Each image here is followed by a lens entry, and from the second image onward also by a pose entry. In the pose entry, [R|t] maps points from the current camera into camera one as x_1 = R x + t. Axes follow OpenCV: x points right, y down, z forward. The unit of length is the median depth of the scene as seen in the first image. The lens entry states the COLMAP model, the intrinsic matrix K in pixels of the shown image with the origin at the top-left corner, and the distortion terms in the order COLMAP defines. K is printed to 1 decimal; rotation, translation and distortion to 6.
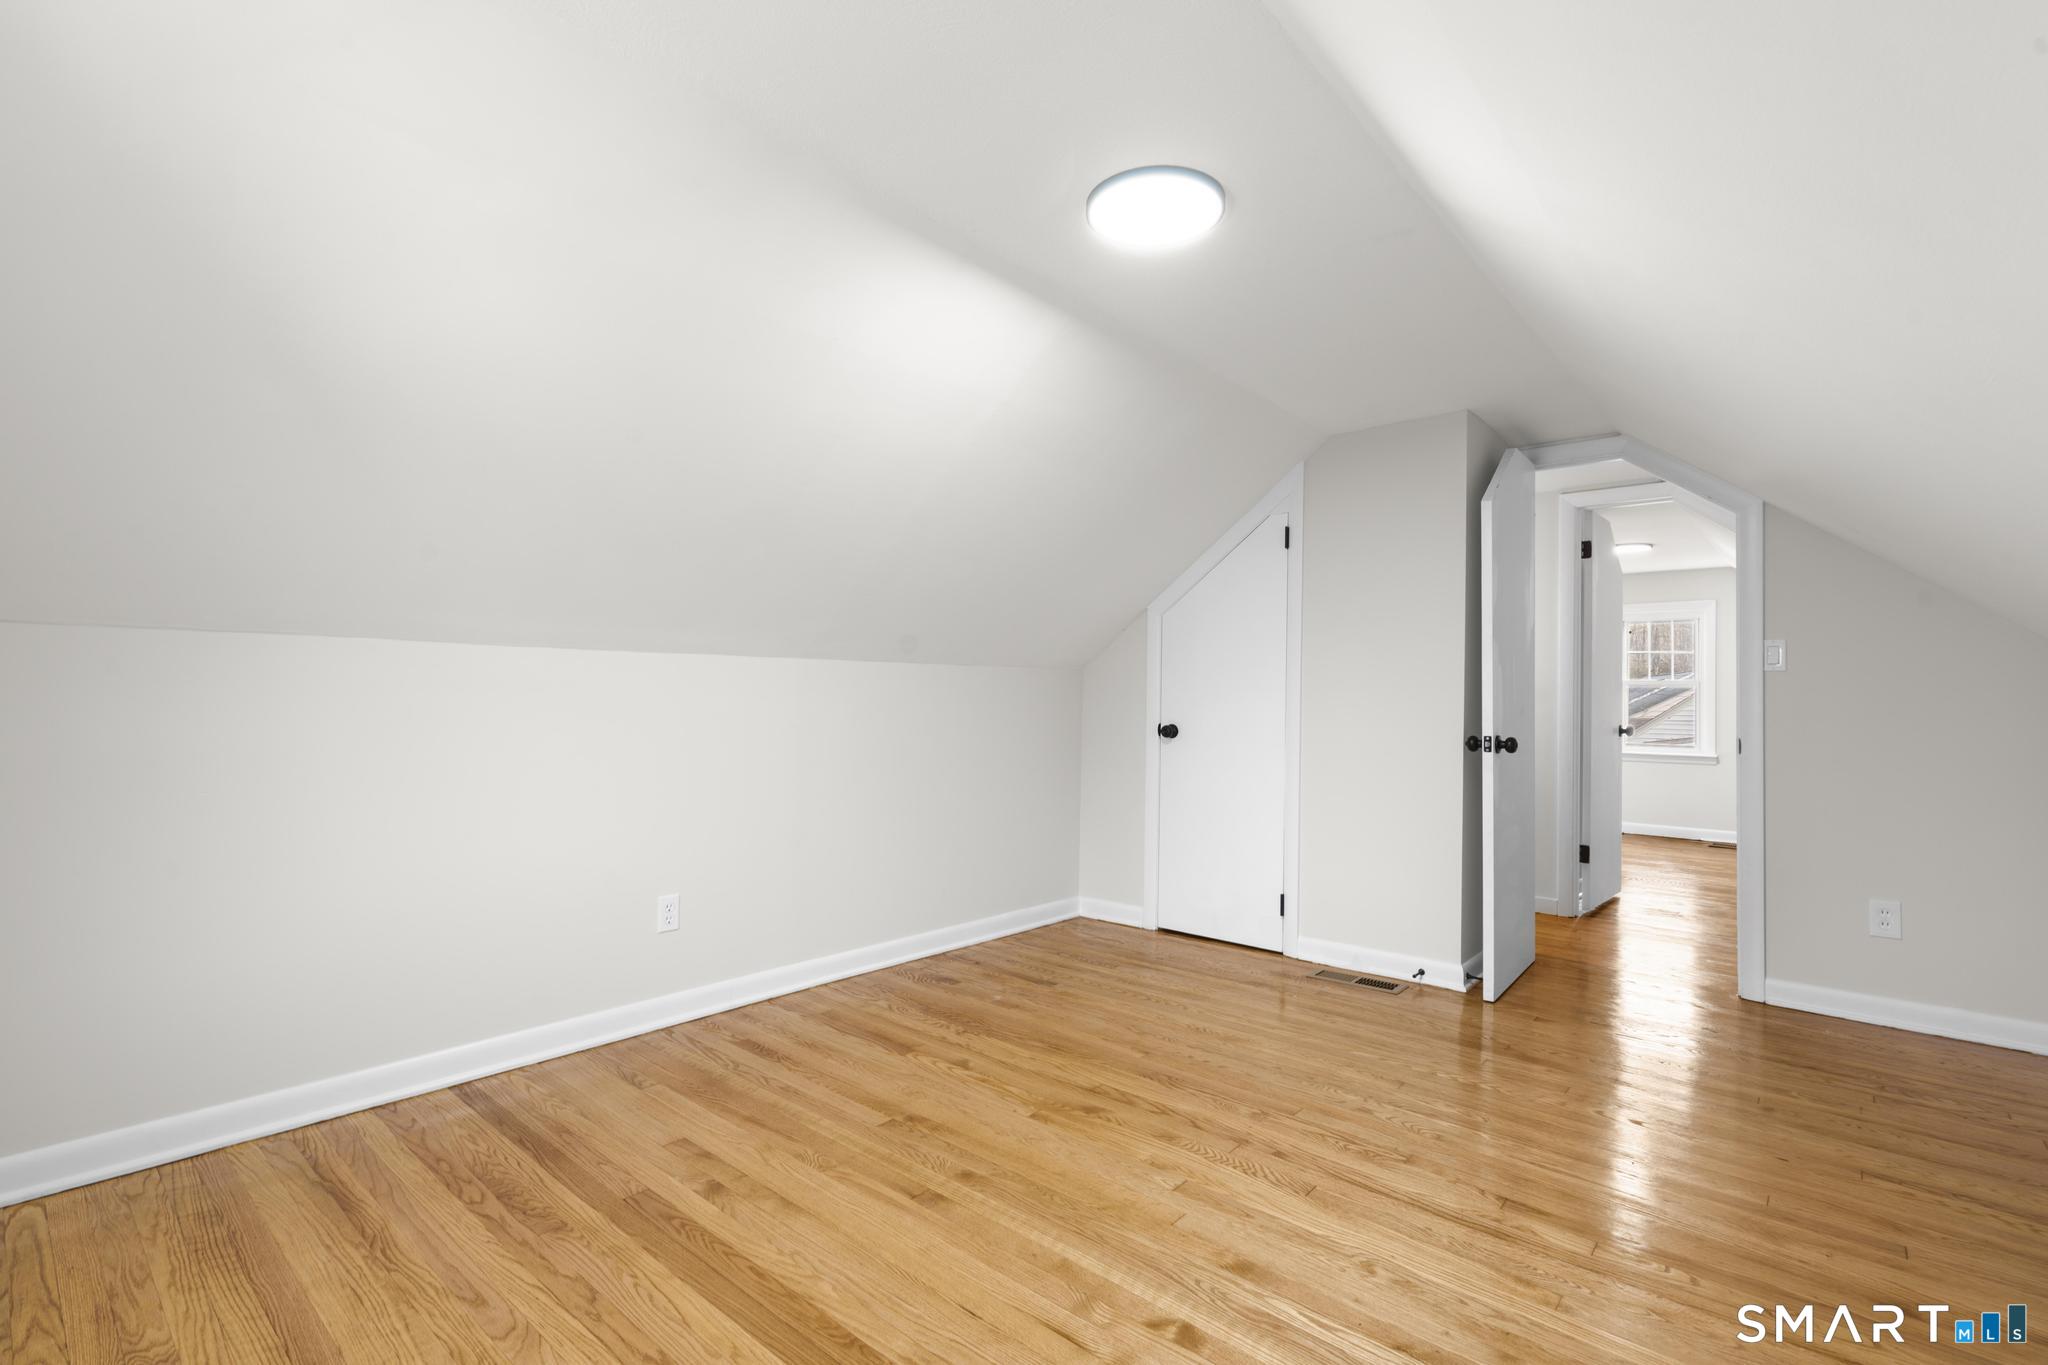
lens RADIAL K [[932.9, 0, 1021.0], [0, 932.9, 690.3], [0, 0, 1]] dist [-0.003286, 0.001831]
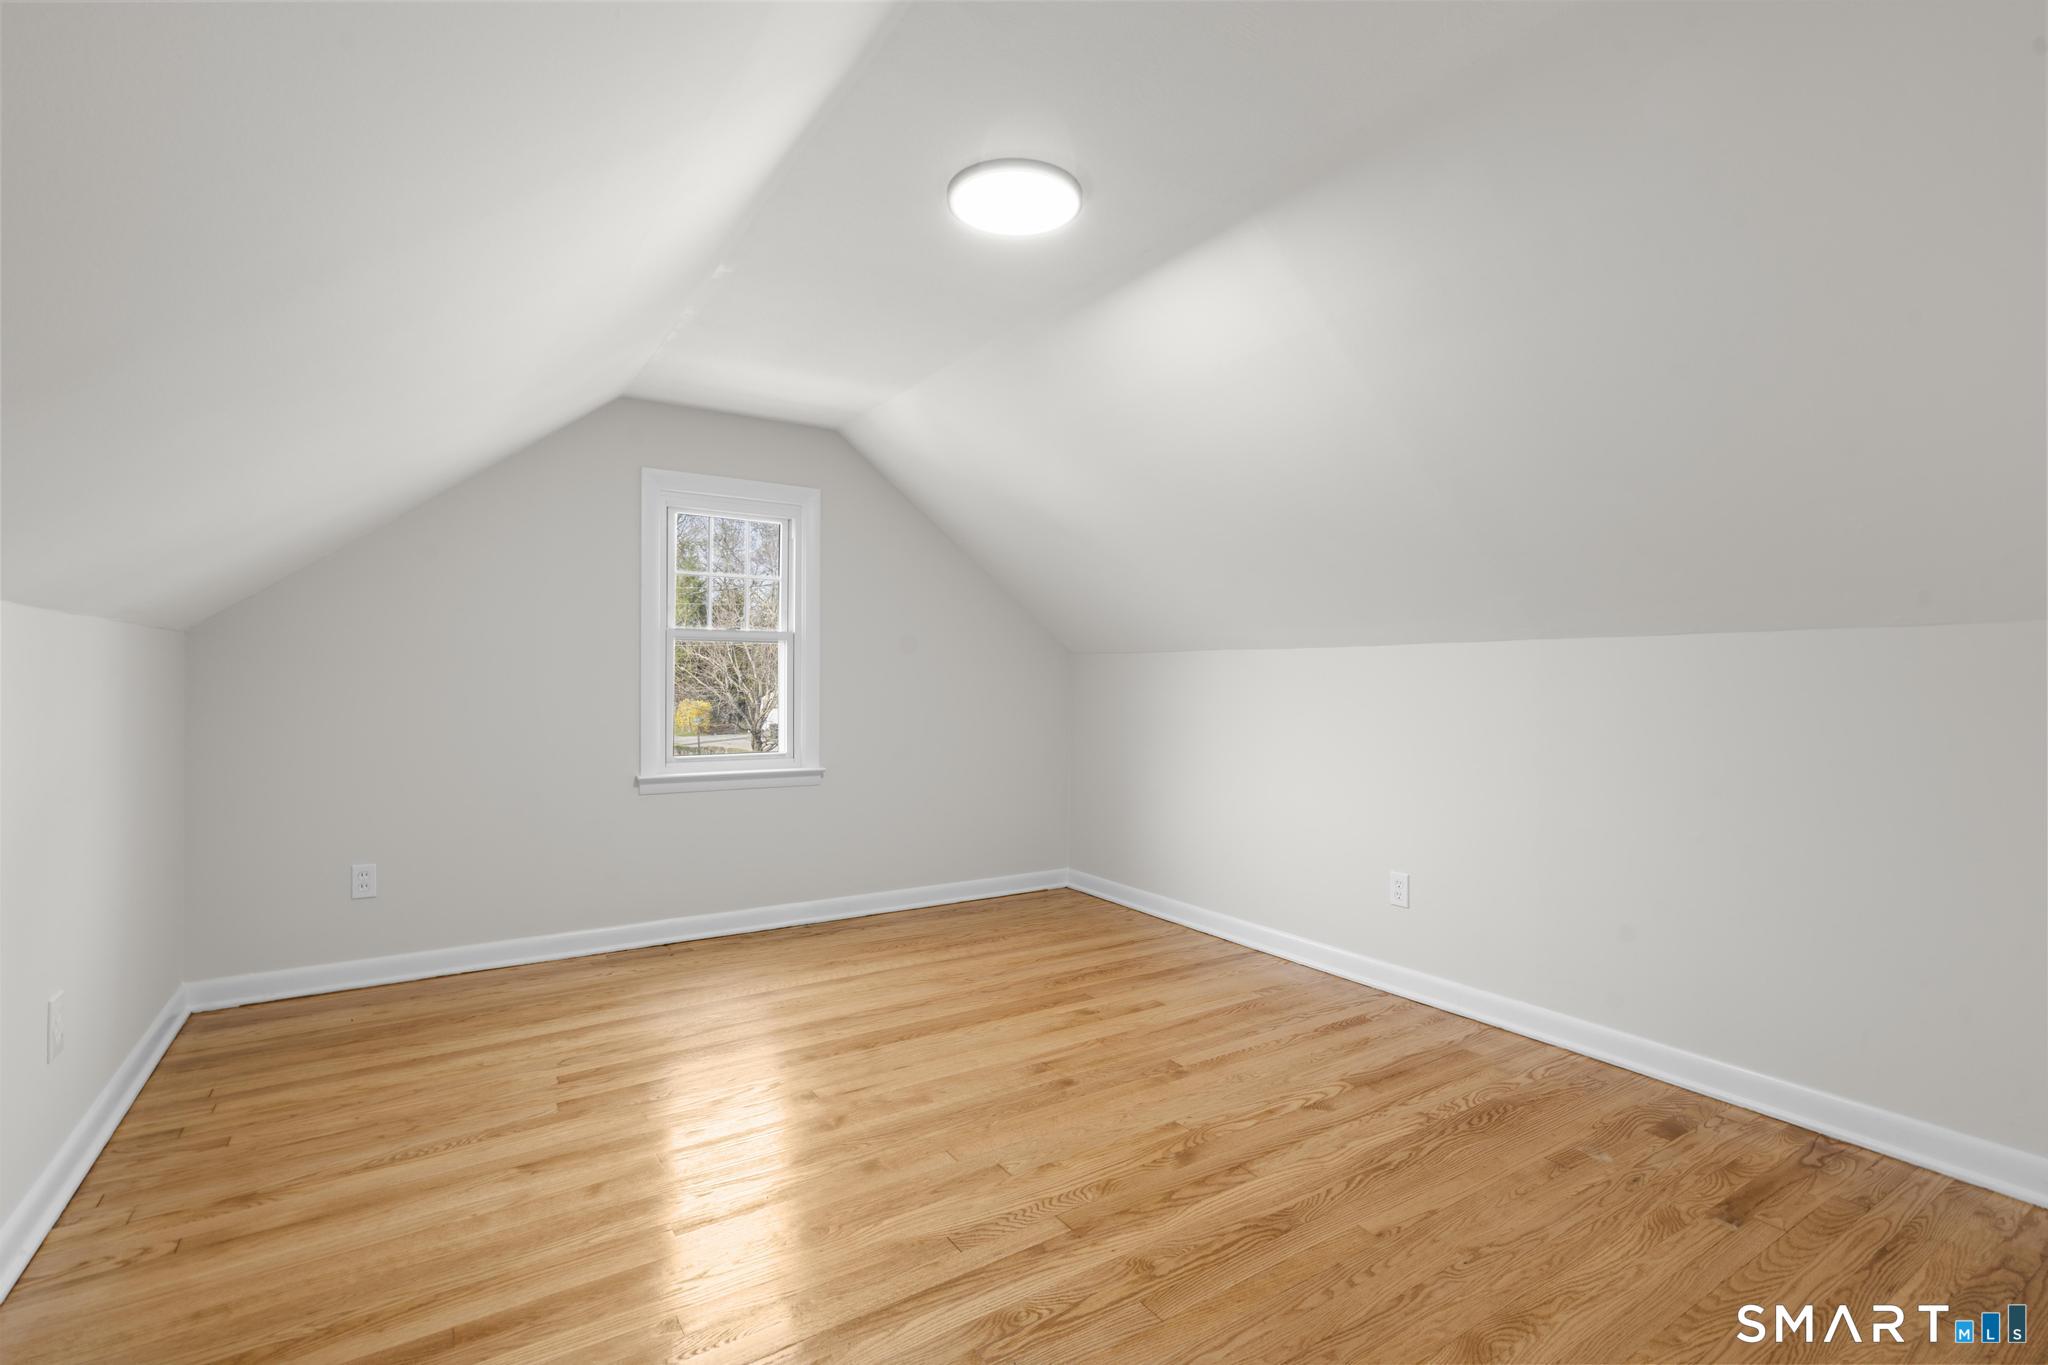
lens RADIAL K [[932.9, 0, 1022.0], [0, 932.9, 680.0], [0, 0, 1]] dist [-0.003286, 0.001831]
pose [[-0.267342, -0.013141, -0.963512, 0.878165], [-0.003015, 0.999914, -0.012801, 0.018234], [0.963597, -0.000518, -0.267359, 1.000011]]
